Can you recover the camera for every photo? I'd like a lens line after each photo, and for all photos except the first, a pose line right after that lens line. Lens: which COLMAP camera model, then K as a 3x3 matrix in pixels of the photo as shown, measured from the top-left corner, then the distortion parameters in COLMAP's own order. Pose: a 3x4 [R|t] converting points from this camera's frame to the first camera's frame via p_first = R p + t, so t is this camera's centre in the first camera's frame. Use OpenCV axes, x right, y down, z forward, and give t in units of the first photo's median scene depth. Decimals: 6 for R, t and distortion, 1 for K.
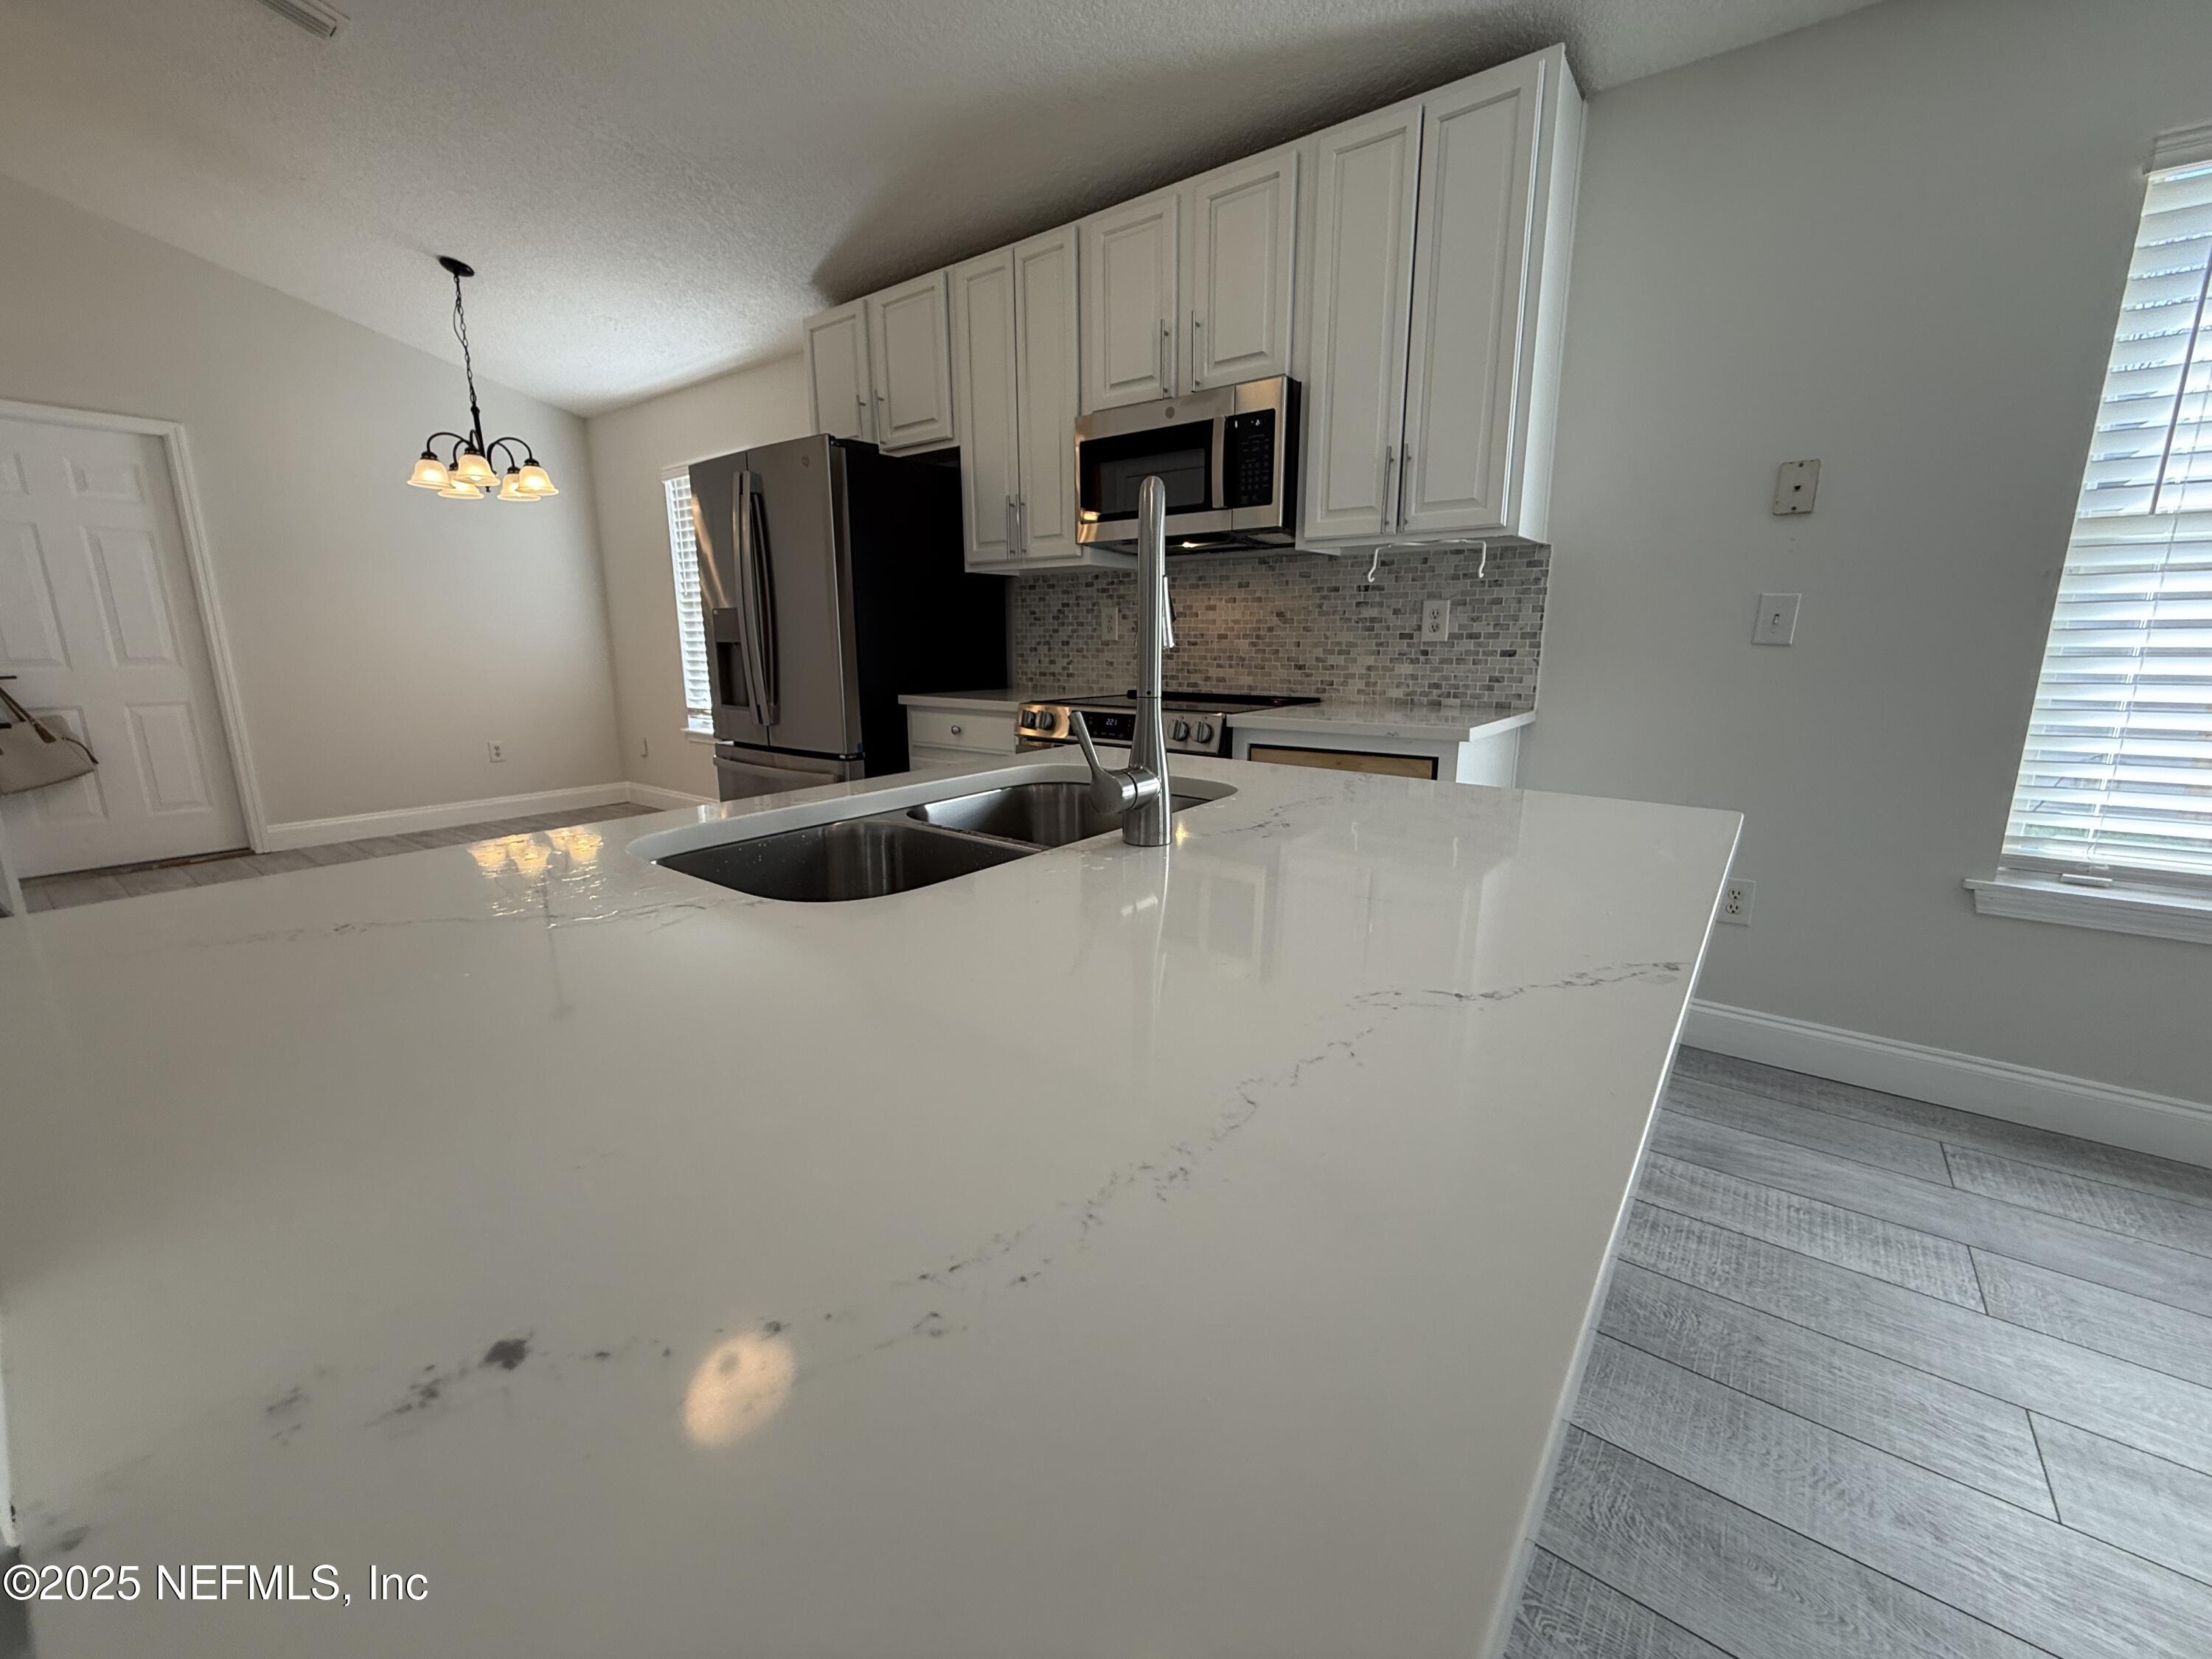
lens RADIAL K [[882.1, 0, 1094.6], [0, 882.1, 835.9], [0, 0, 1]] dist [-0.001351, 0.000206]
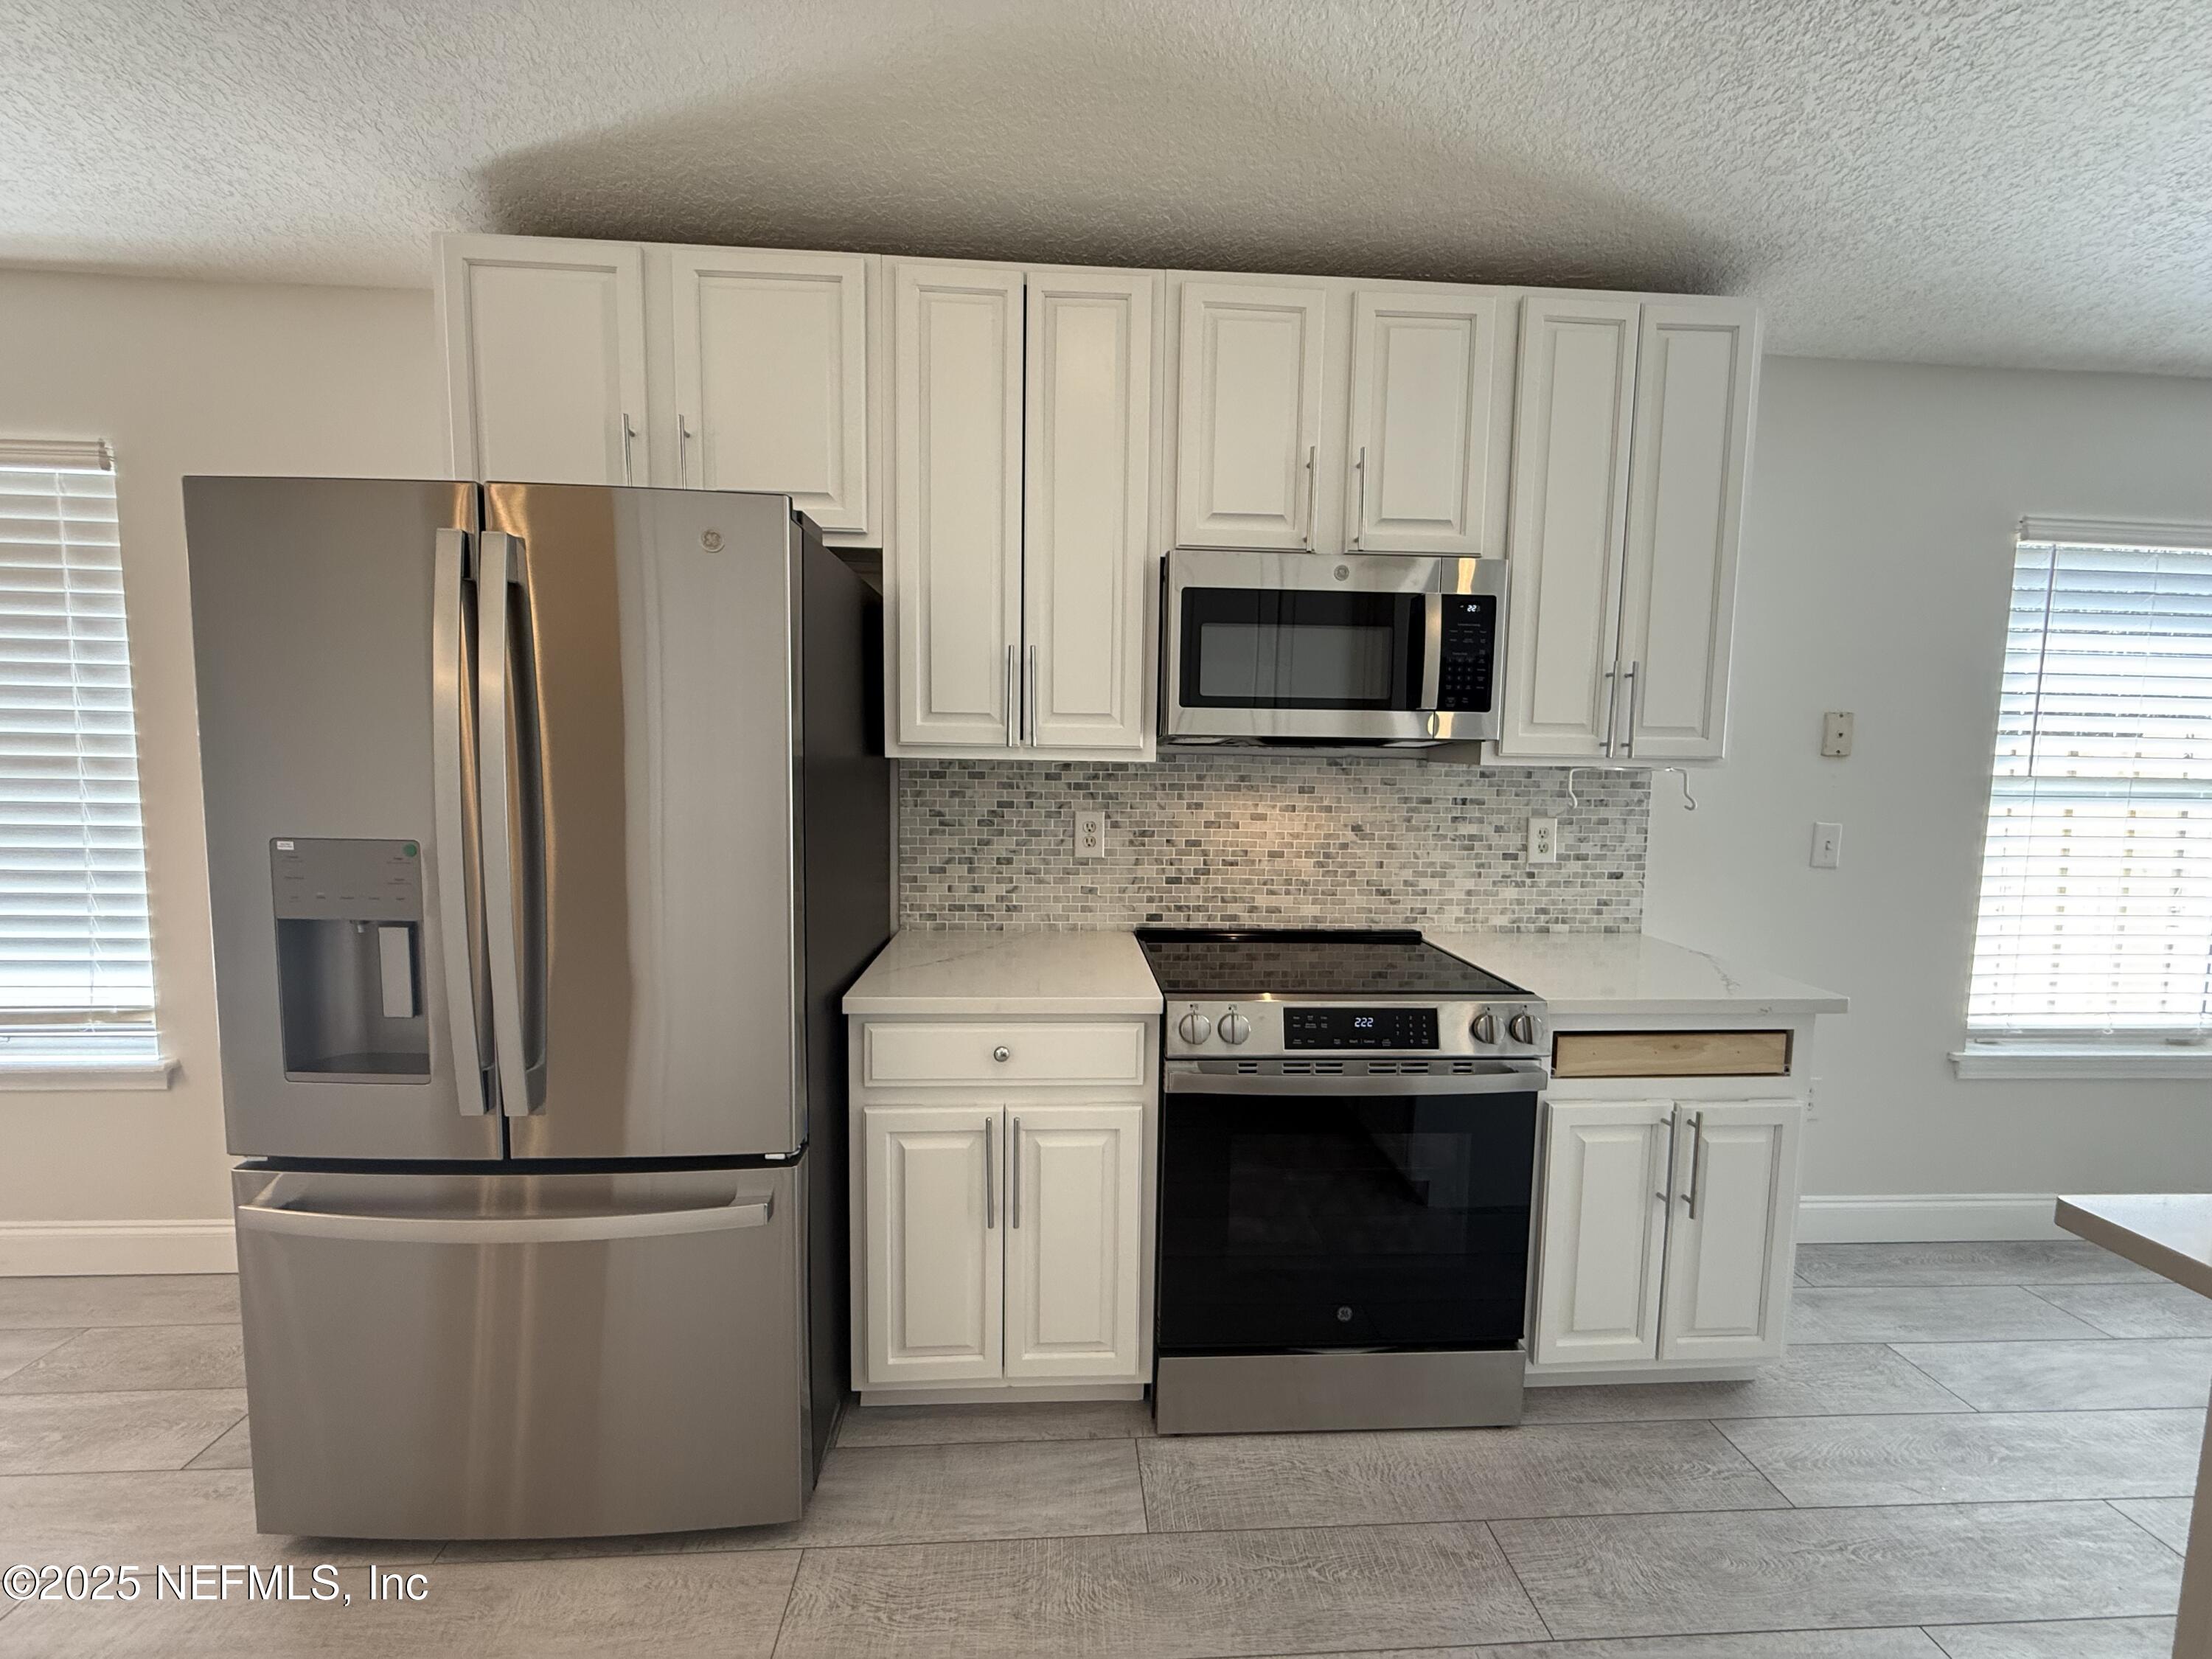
lens RADIAL K [[882.1, 0, 1095.8], [0, 882.1, 831.7], [0, 0, 1]] dist [-0.001351, 0.000206]
pose [[0.755896, -0.044814, 0.653156, -0.487596], [0.126685, 0.988811, -0.078768, -0.215911], [-0.642317, 0.142286, 0.753116, 0.554951]]
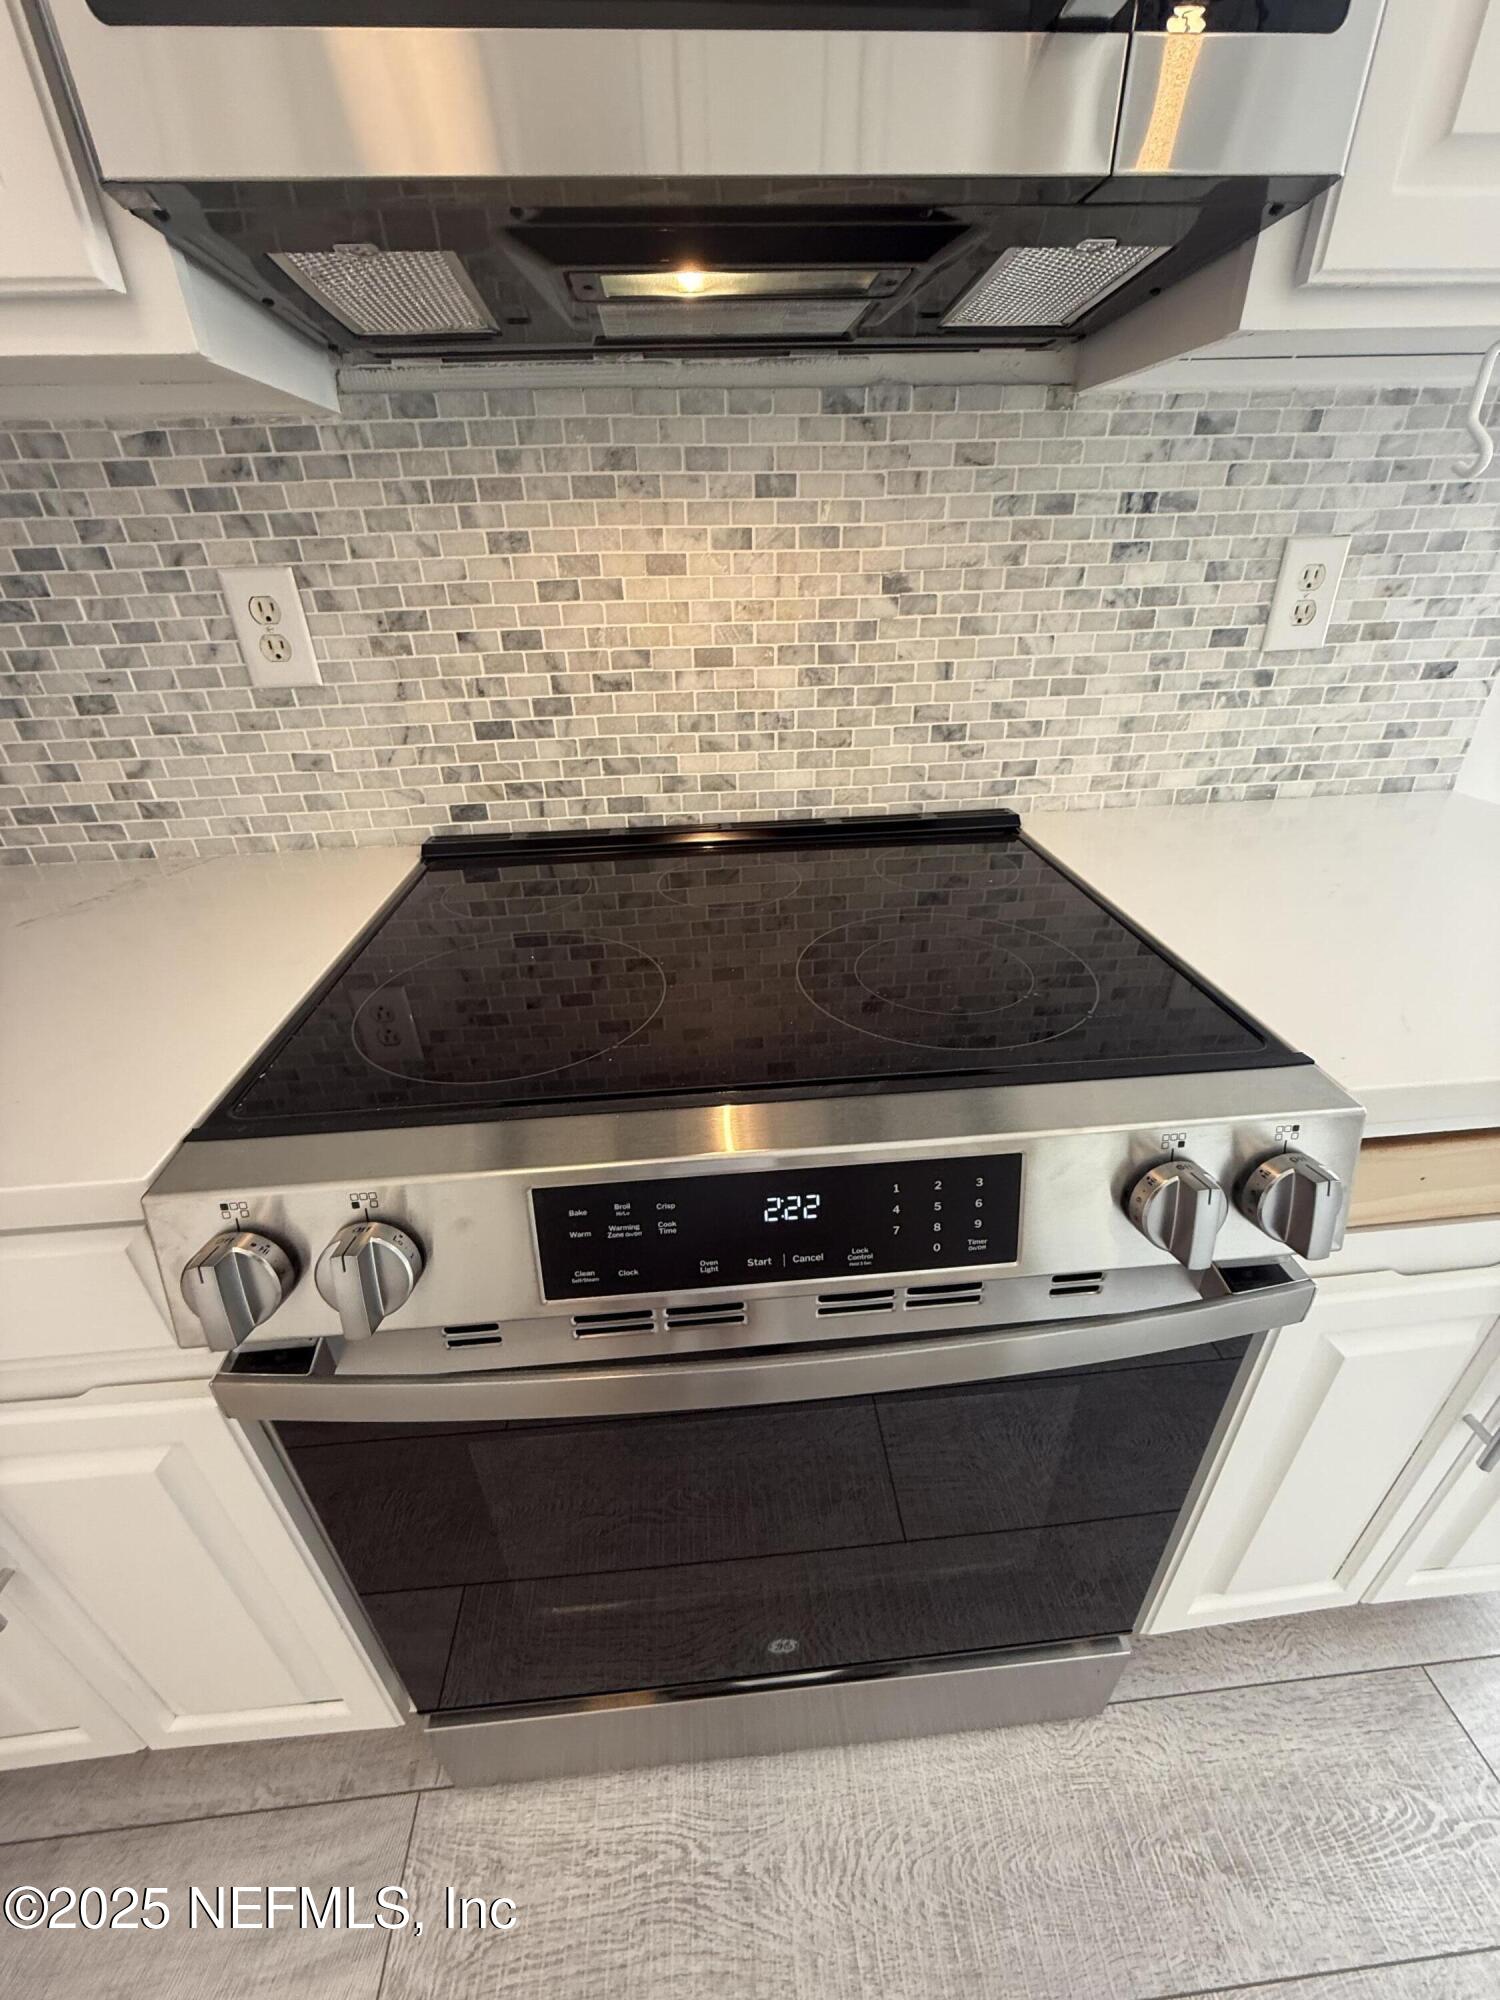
lens RADIAL K [[797.5, 0, 750.6], [0, 797.5, 993.8], [0, 0, 1]] dist [-0.001351, 0.000206]
pose [[0.737788, -0.344183, 0.580695, -0.070273], [0.173312, 0.927994, 0.329833, -0.215292], [-0.652404, -0.142706, 0.744314, 0.782188]]
